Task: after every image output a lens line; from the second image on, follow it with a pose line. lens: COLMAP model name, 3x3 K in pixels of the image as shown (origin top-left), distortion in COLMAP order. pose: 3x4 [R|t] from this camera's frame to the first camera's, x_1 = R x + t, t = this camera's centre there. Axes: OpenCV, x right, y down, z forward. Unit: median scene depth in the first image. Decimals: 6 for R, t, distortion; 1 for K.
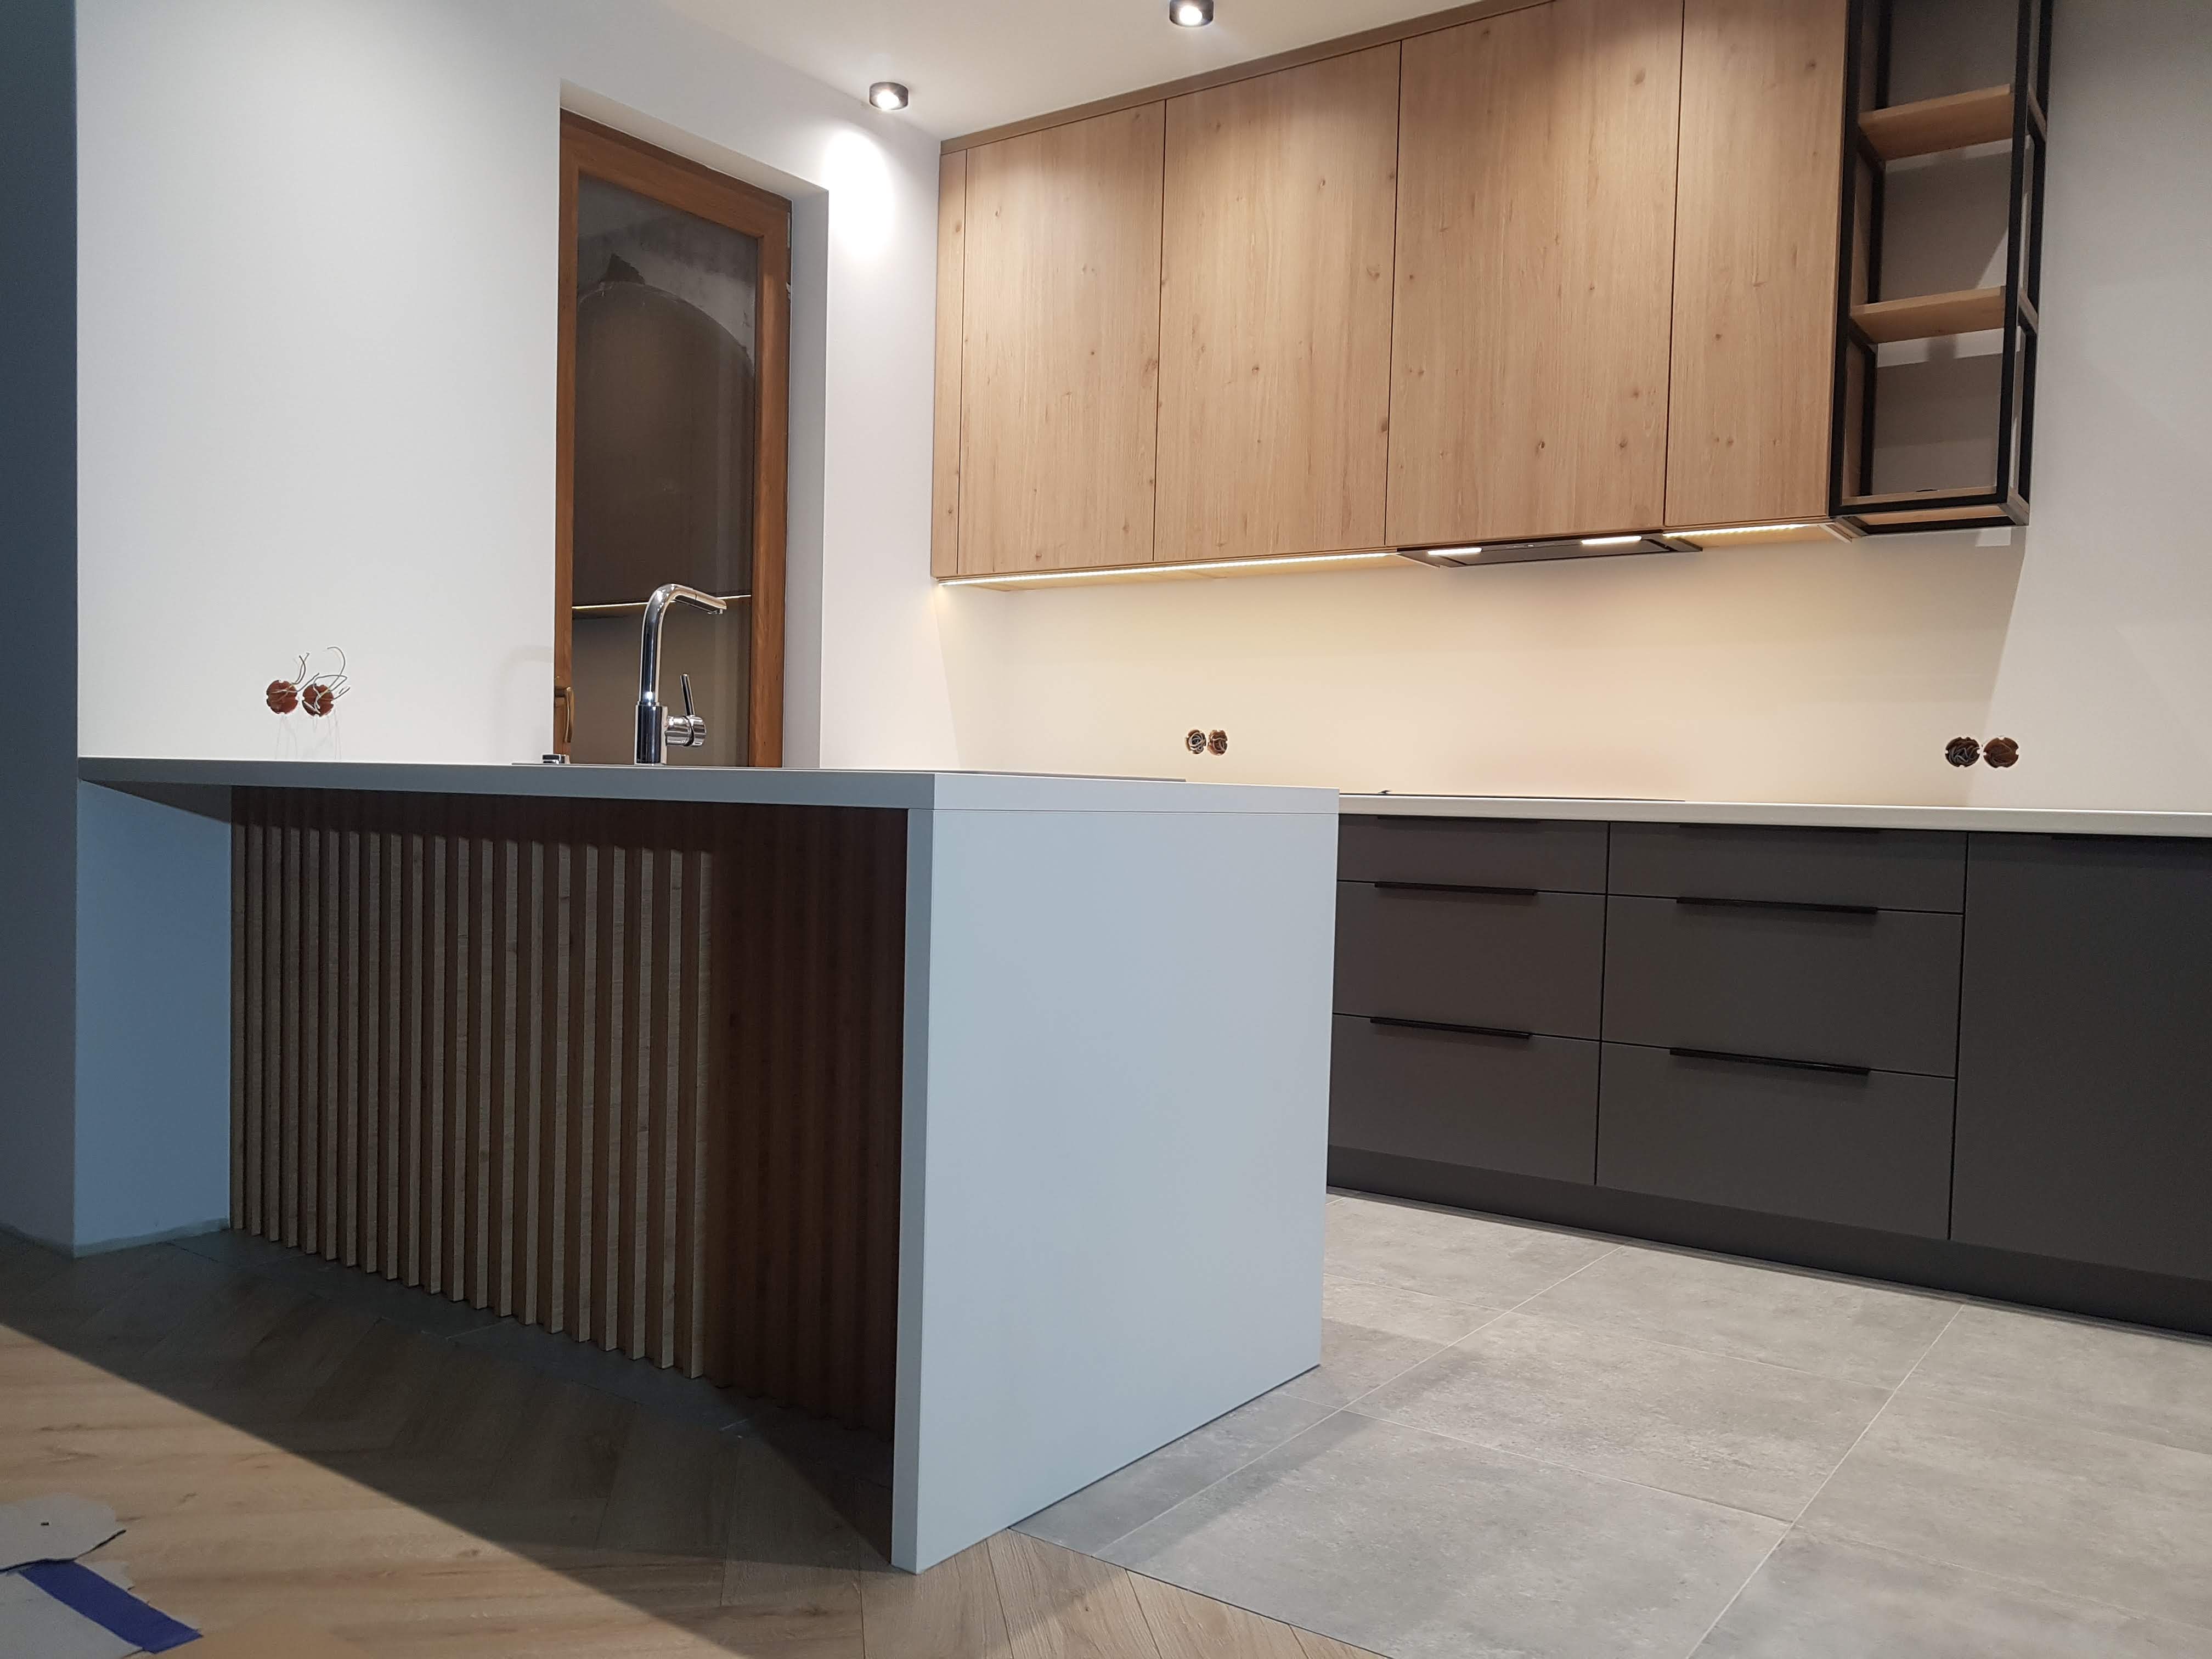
lens RADIAL K [[1739.6, 0, 1096.0], [0, 1739.6, 875.8], [0, 0, 1]] dist [-0.009469, 0.003954]
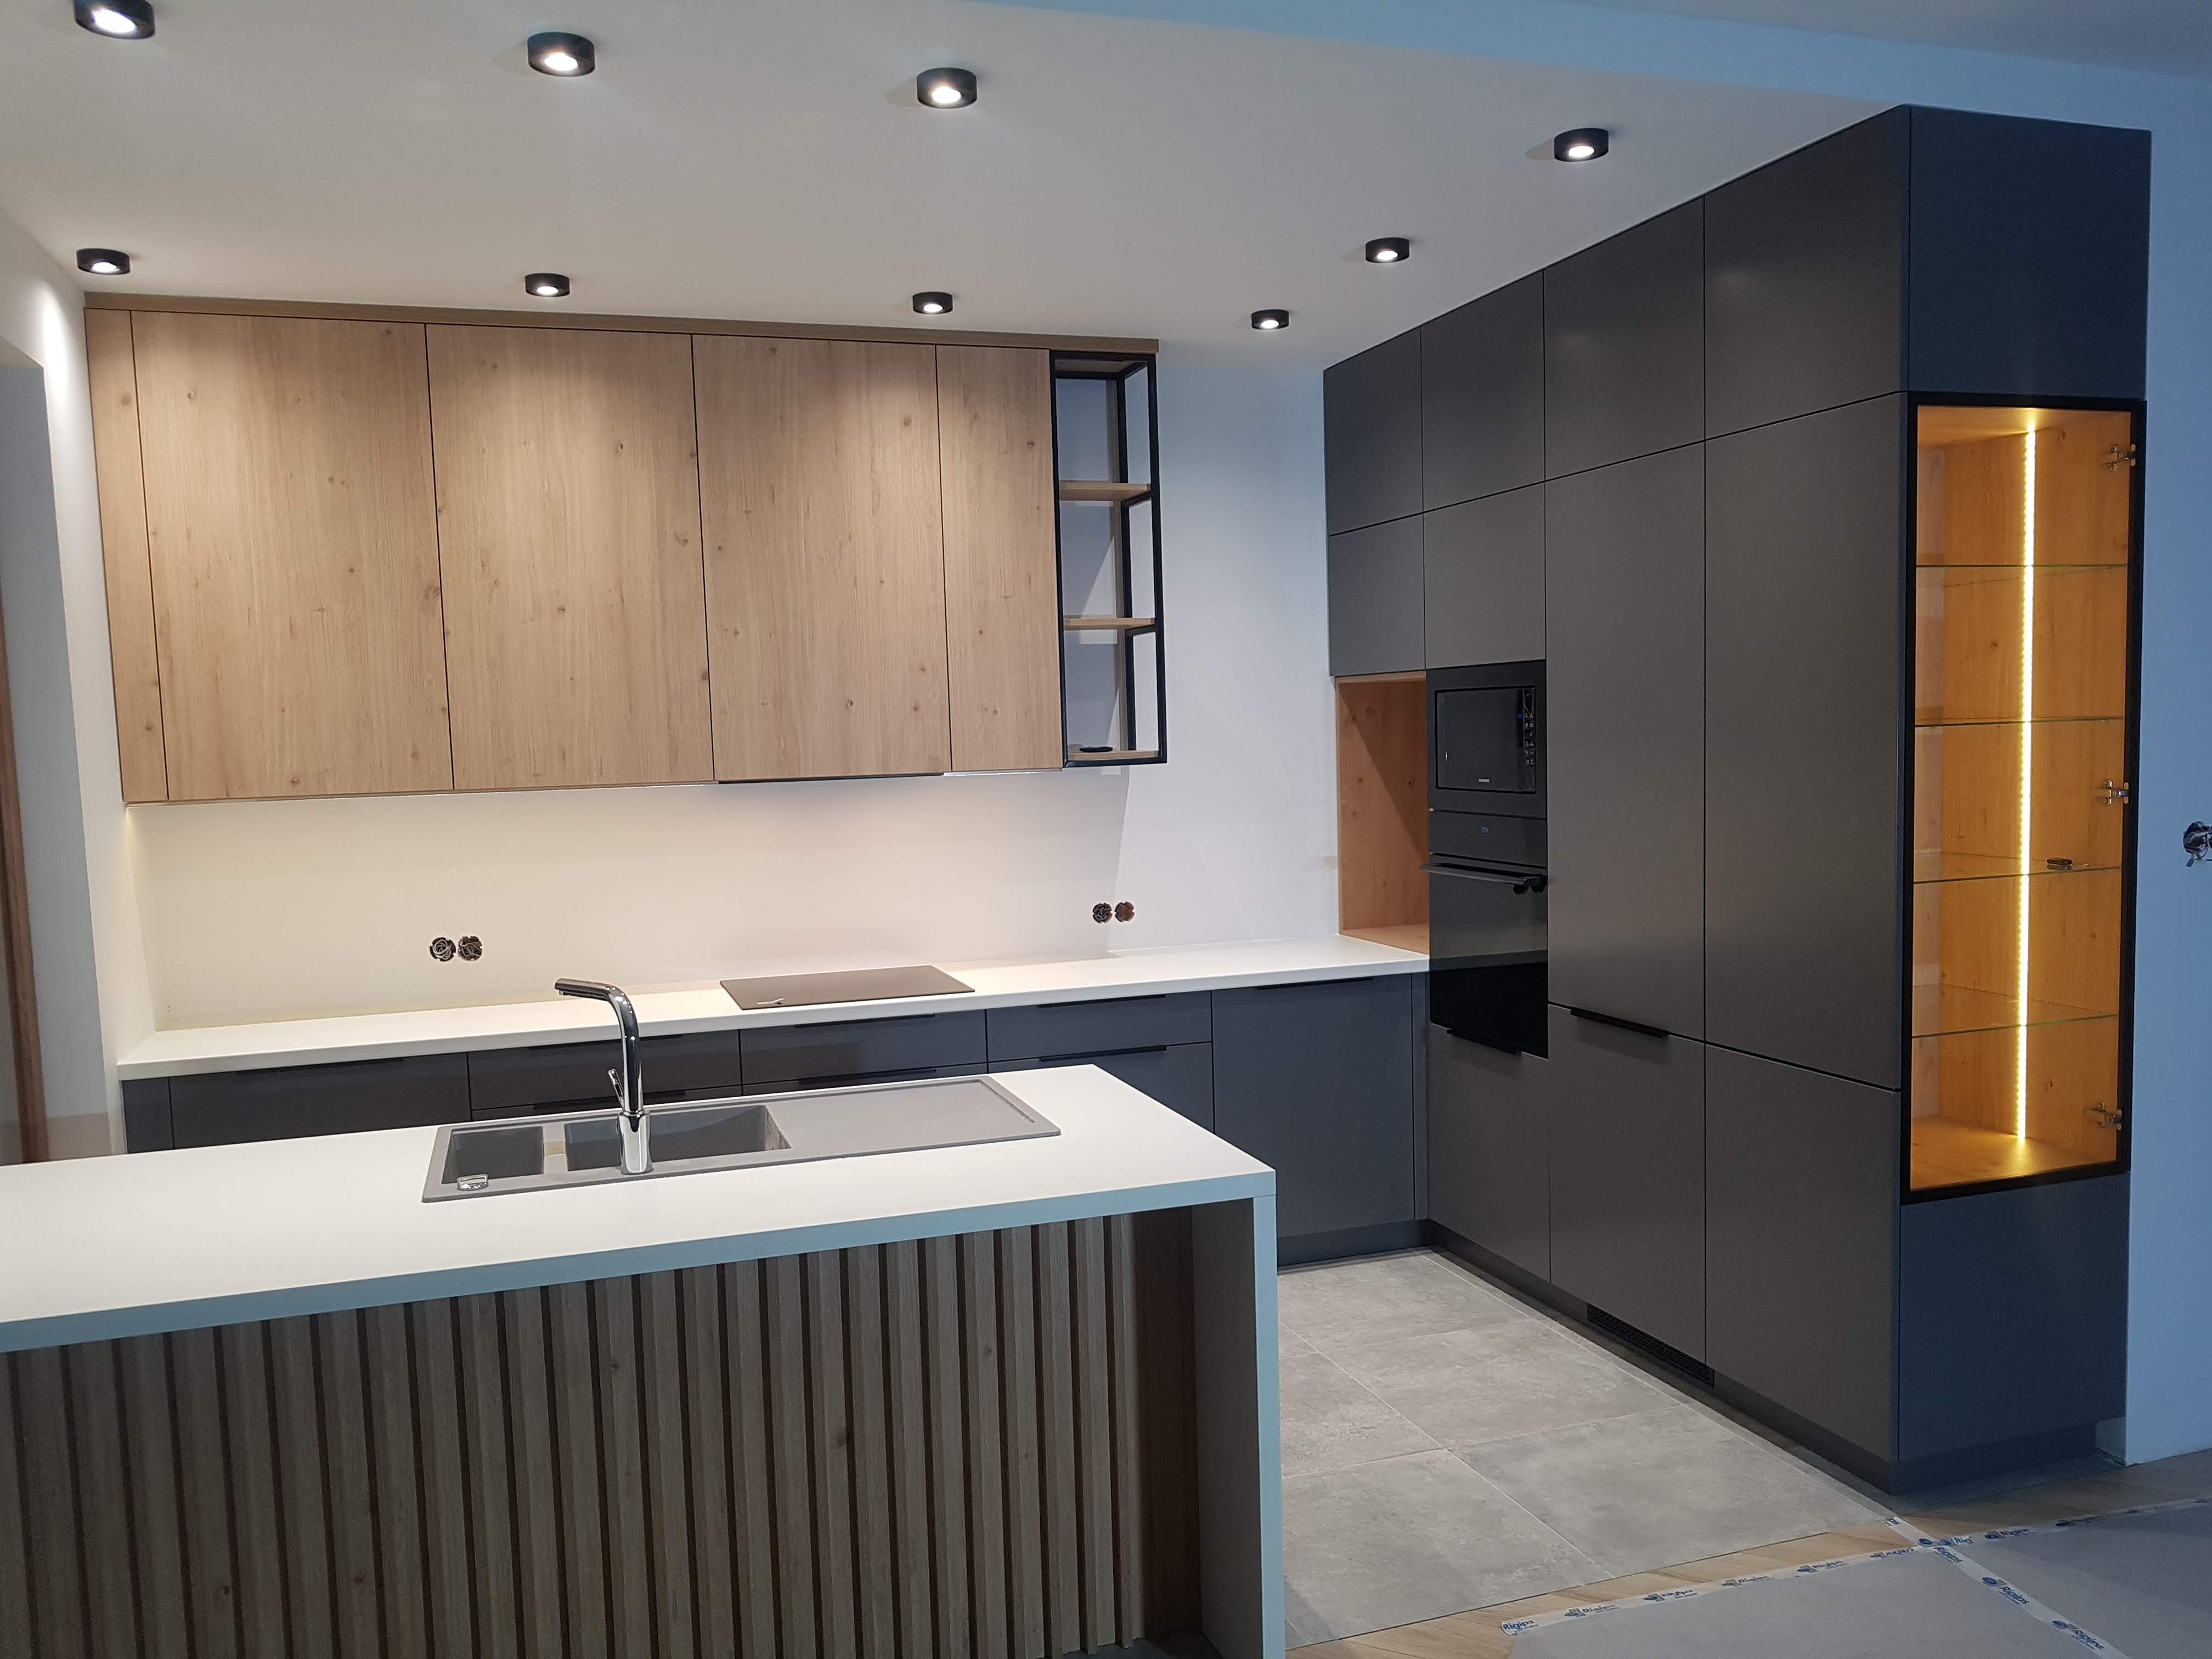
lens RADIAL K [[1720.5, 0, 1114.4], [0, 1720.5, 875.4], [0, 0, 1]] dist [0.001524, -0.008311]
pose [[0.576875, -0.115369, 0.808644, -0.715257], [0.079225, 0.993211, 0.085182, -0.240033], [-0.812981, 0.014926, 0.582099, 0.150014]]
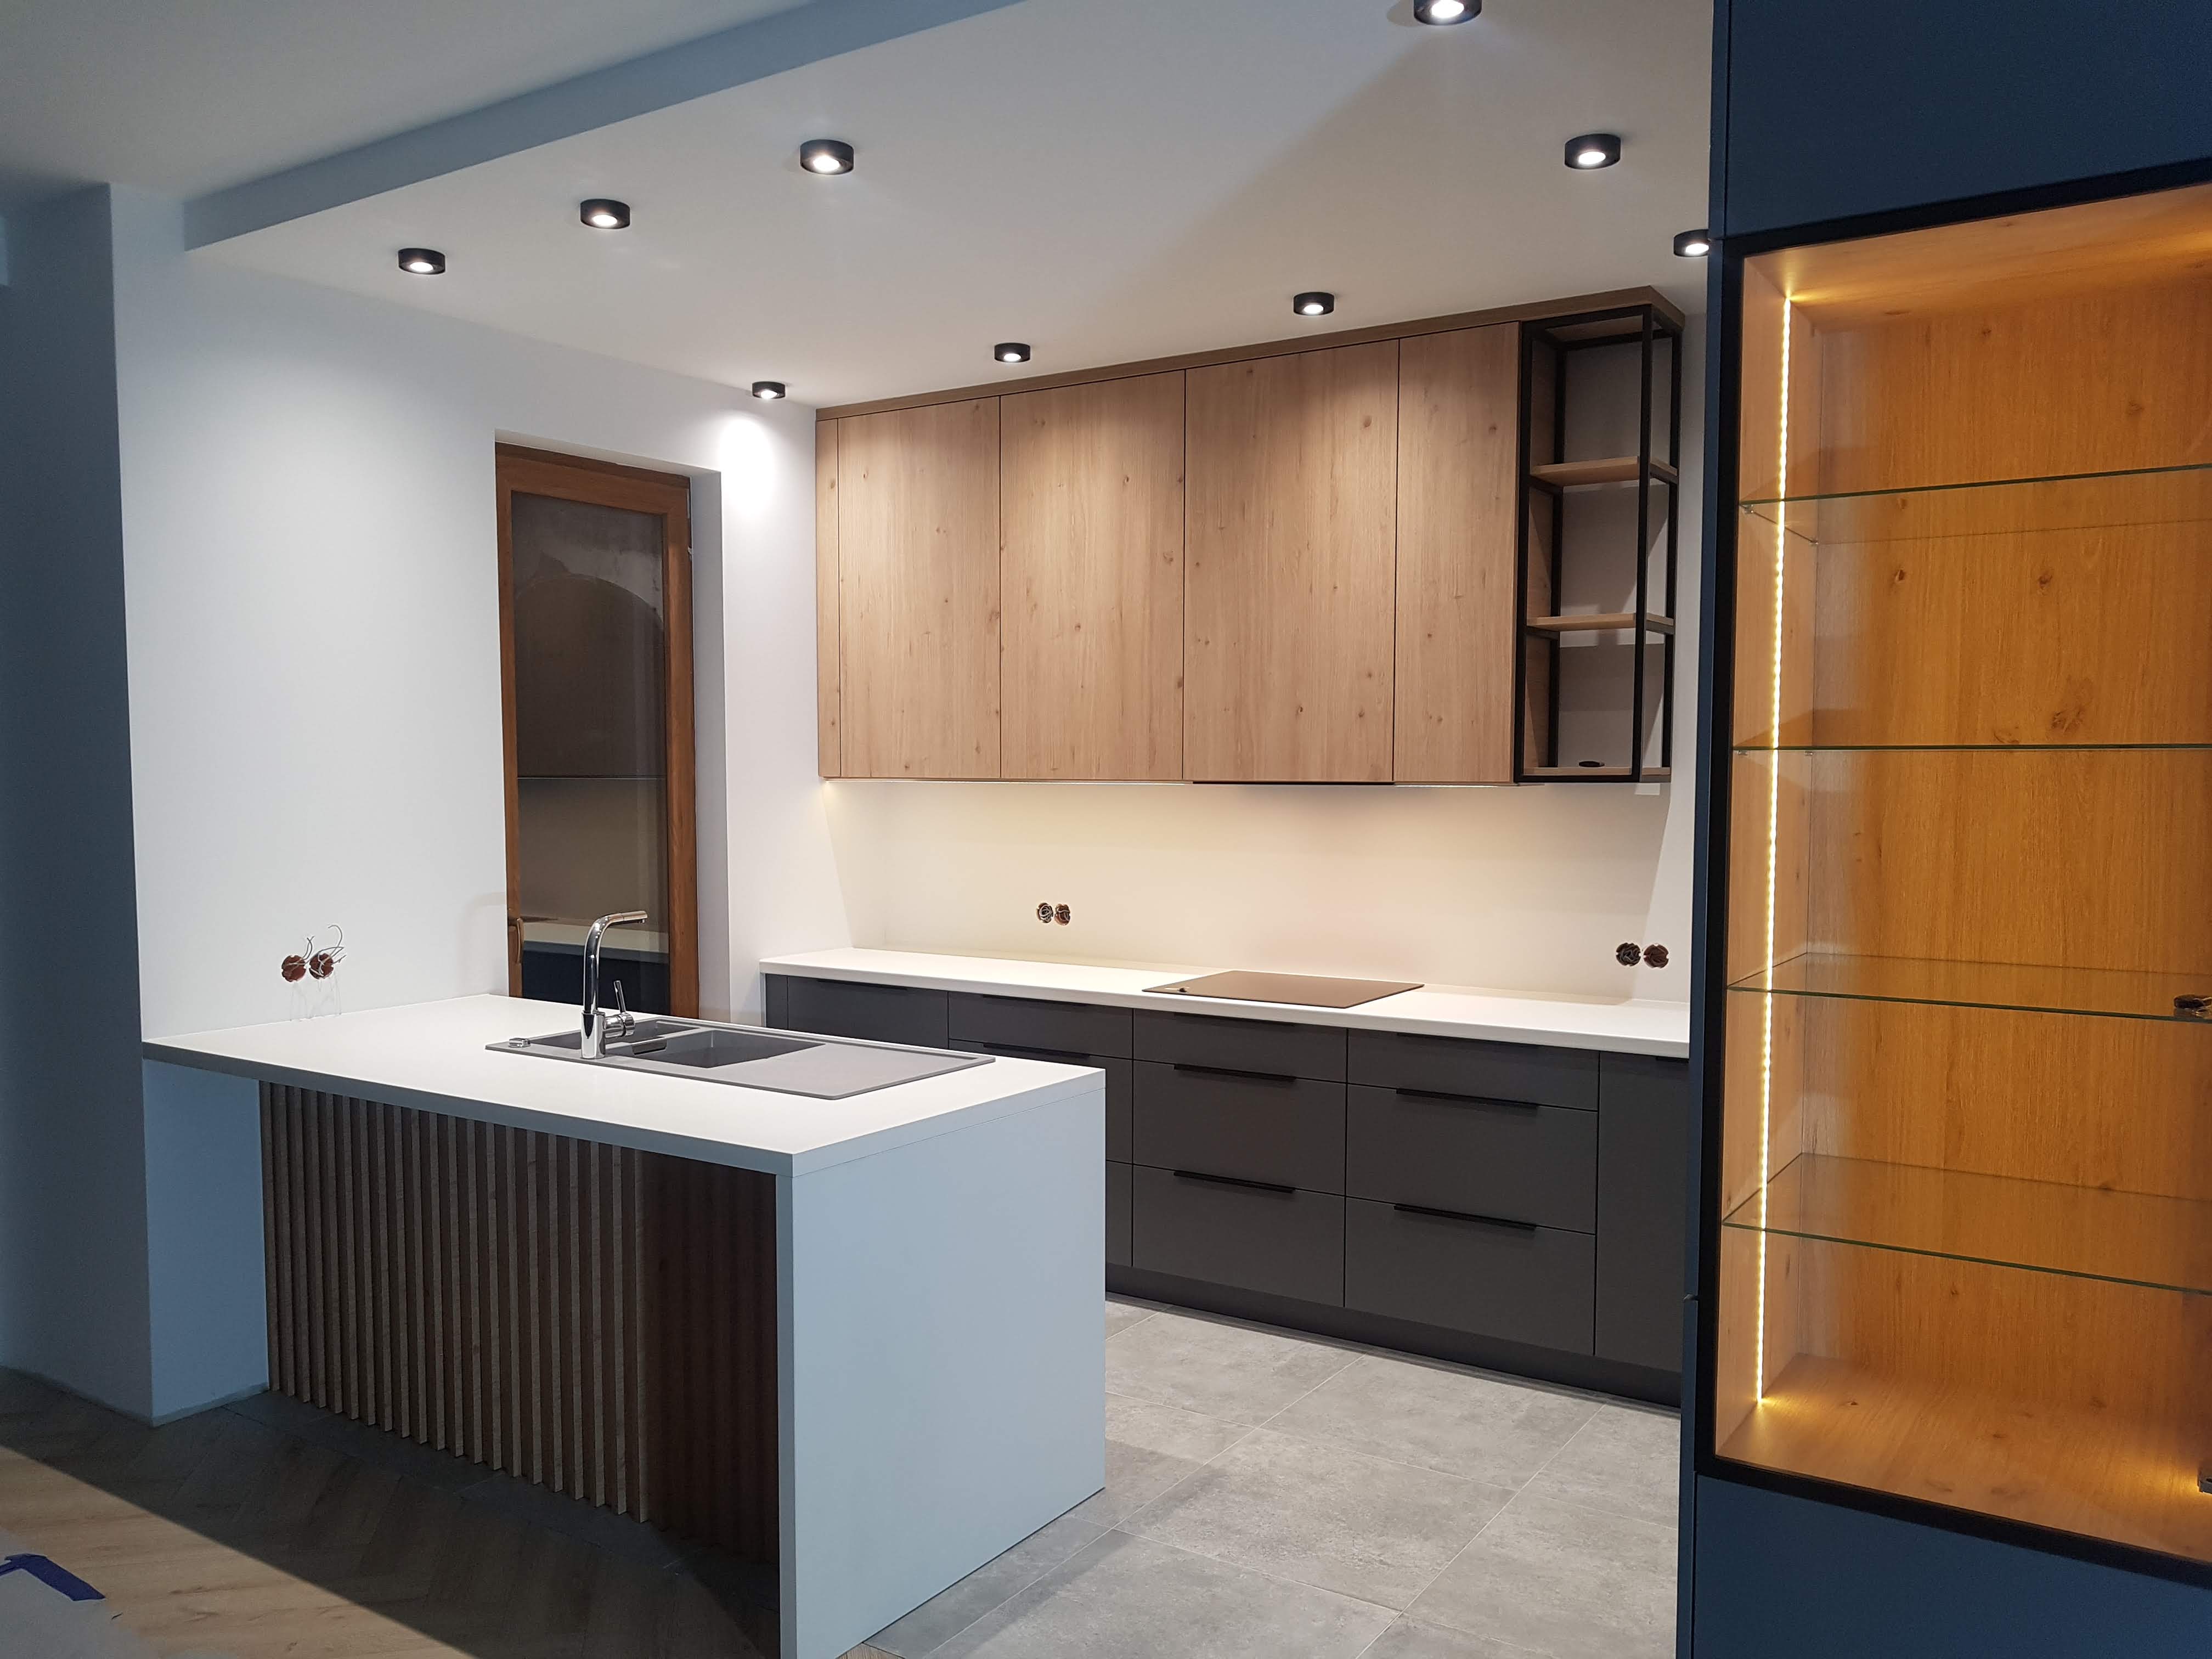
lens RADIAL K [[1739.6, 0, 1096.0], [0, 1739.6, 875.8], [0, 0, 1]] dist [-0.009469, 0.003954]
pose [[0.998846, -0.027469, 0.039399, 0.063766], [0.026537, 0.999360, 0.023968, -0.180719], [-0.040032, -0.022895, 0.998936, -0.274487]]
